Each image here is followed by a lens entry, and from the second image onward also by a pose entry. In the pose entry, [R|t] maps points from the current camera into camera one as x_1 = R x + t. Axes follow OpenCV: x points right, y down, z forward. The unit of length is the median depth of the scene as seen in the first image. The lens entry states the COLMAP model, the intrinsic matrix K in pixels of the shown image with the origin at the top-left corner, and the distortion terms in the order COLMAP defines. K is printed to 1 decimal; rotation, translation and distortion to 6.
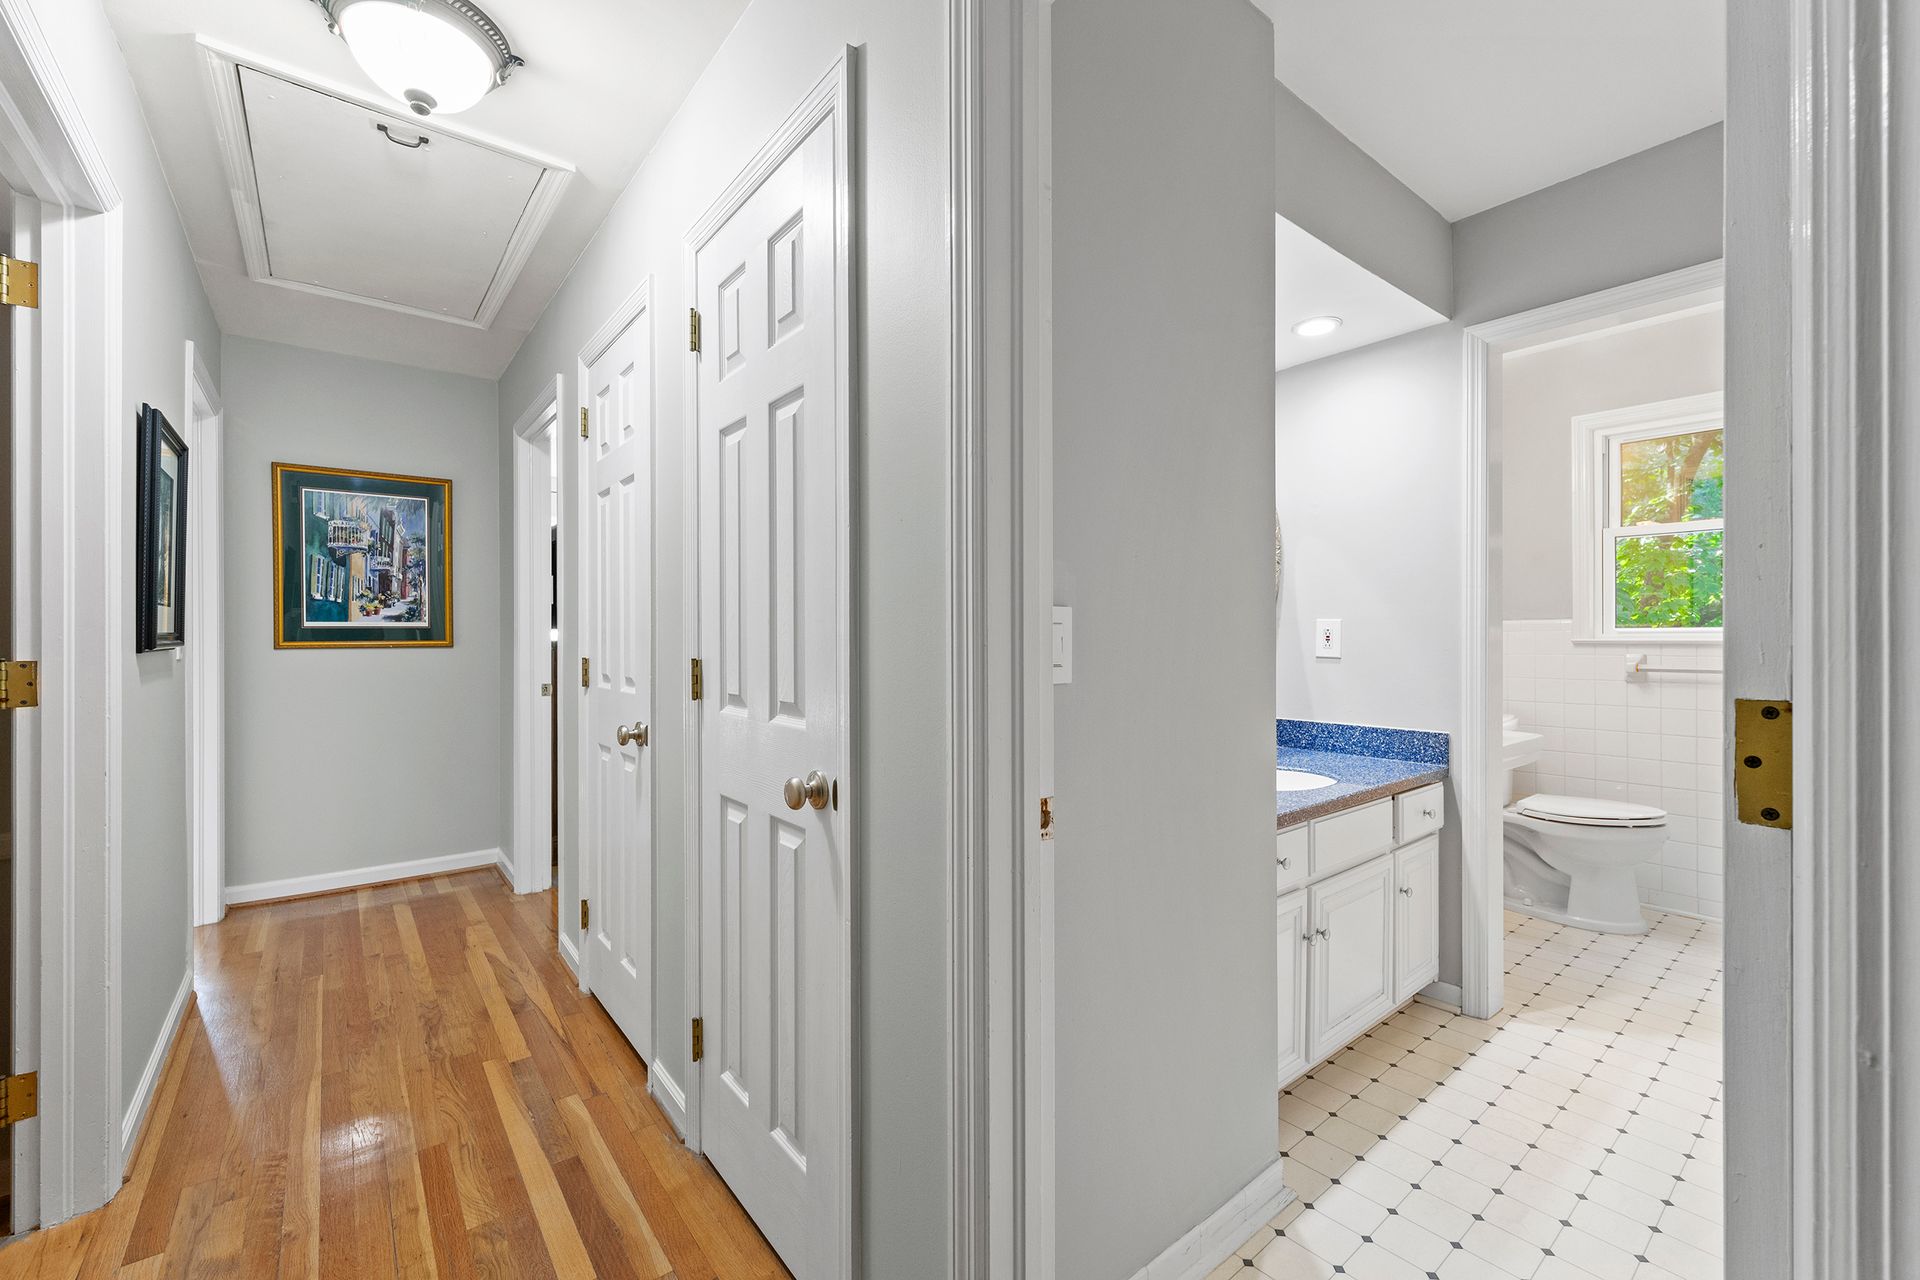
lens RADIAL K [[783.7, 0, 952.5], [0, 783.7, 629.2], [0, 0, 1]] dist [-0.001831, -0.000572]
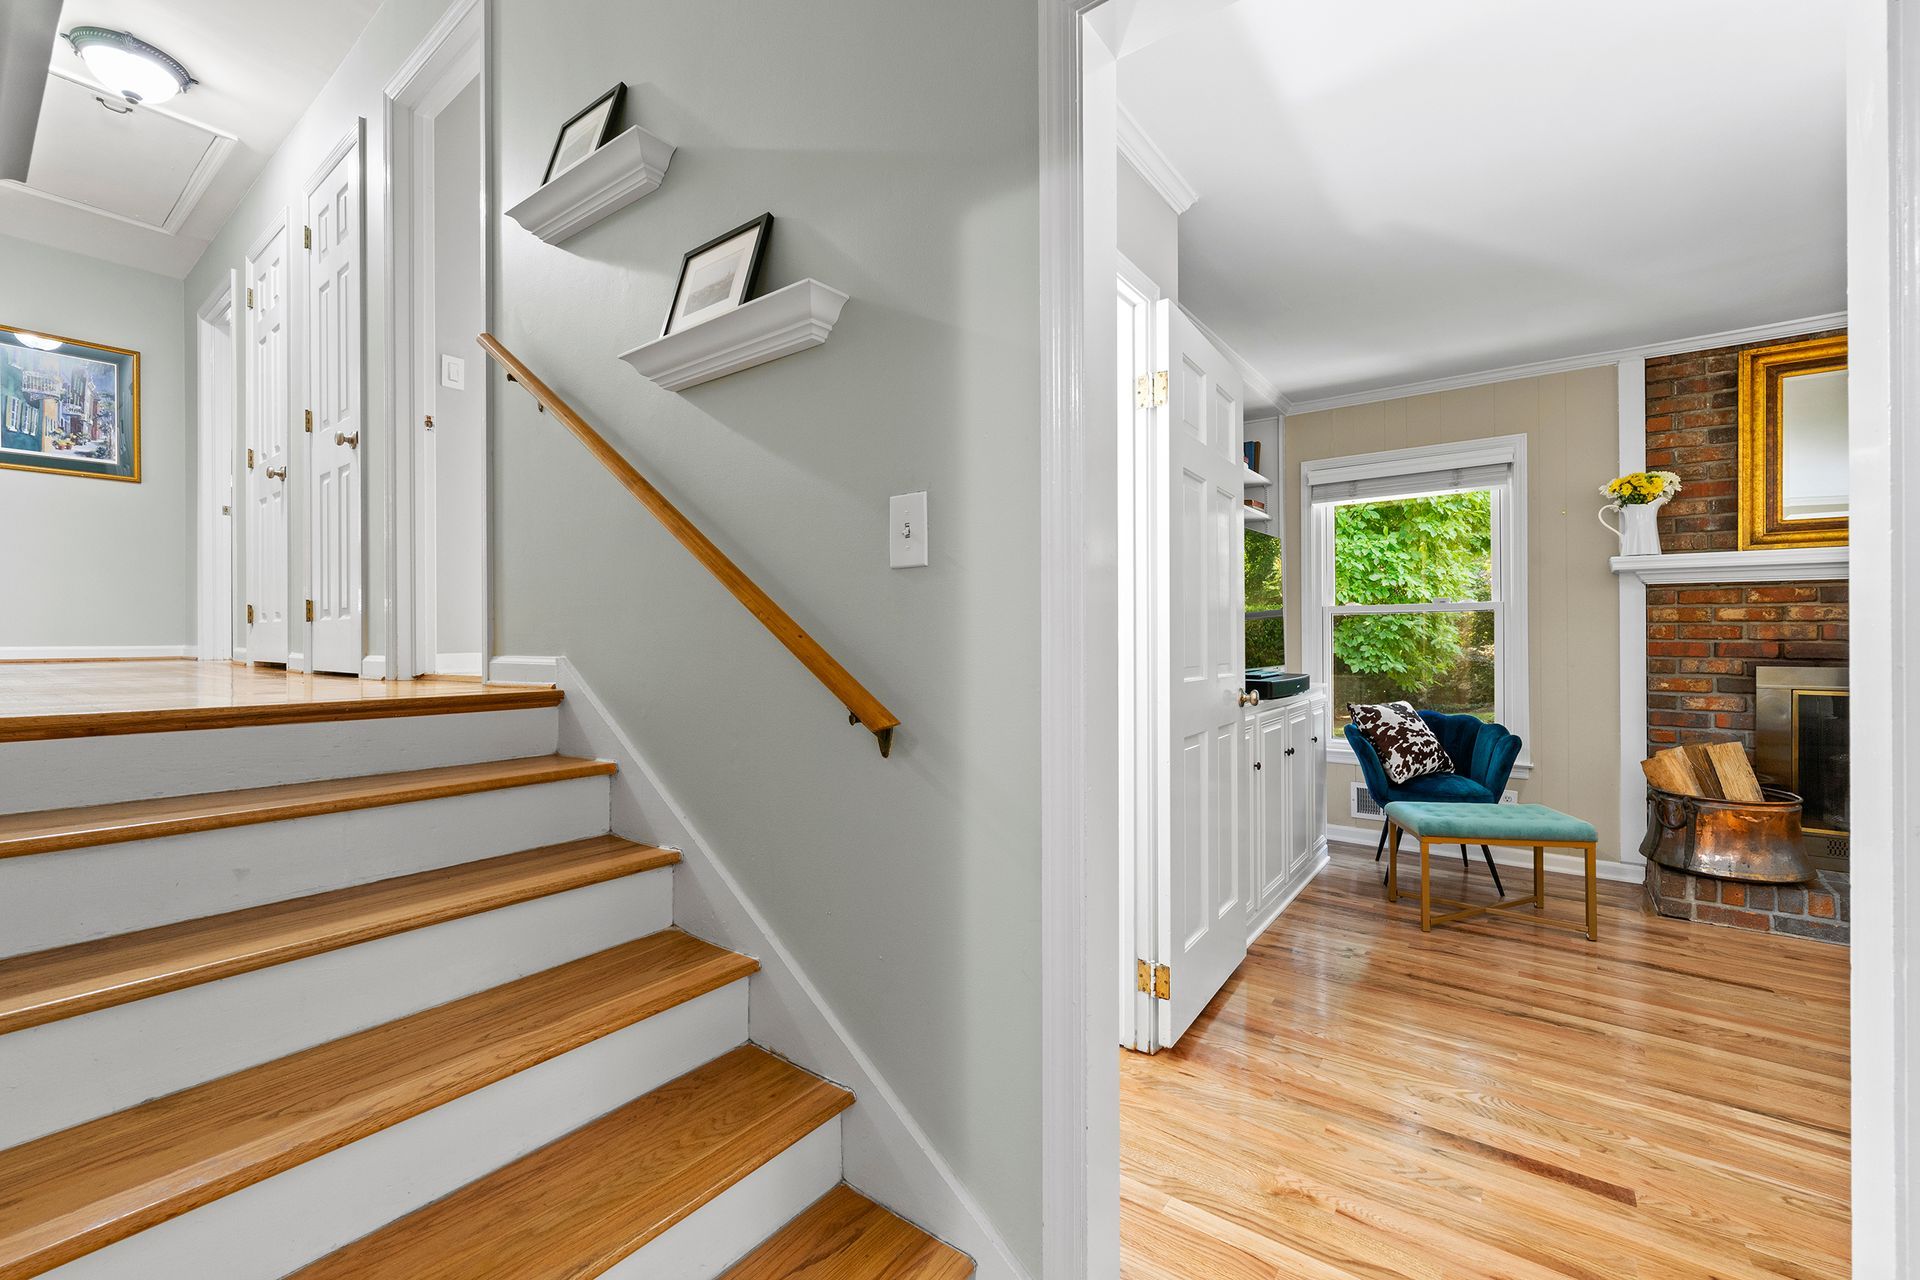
lens RADIAL K [[783.7, 0, 965.3], [0, 783.7, 633.2], [0, 0, 1]] dist [-0.001831, -0.000572]
pose [[0.967243, -0.001601, 0.253848, 0.370078], [0.001932, 0.999998, -0.001057, 0.294891], [-0.253846, 0.001513, 0.967244, -0.626706]]
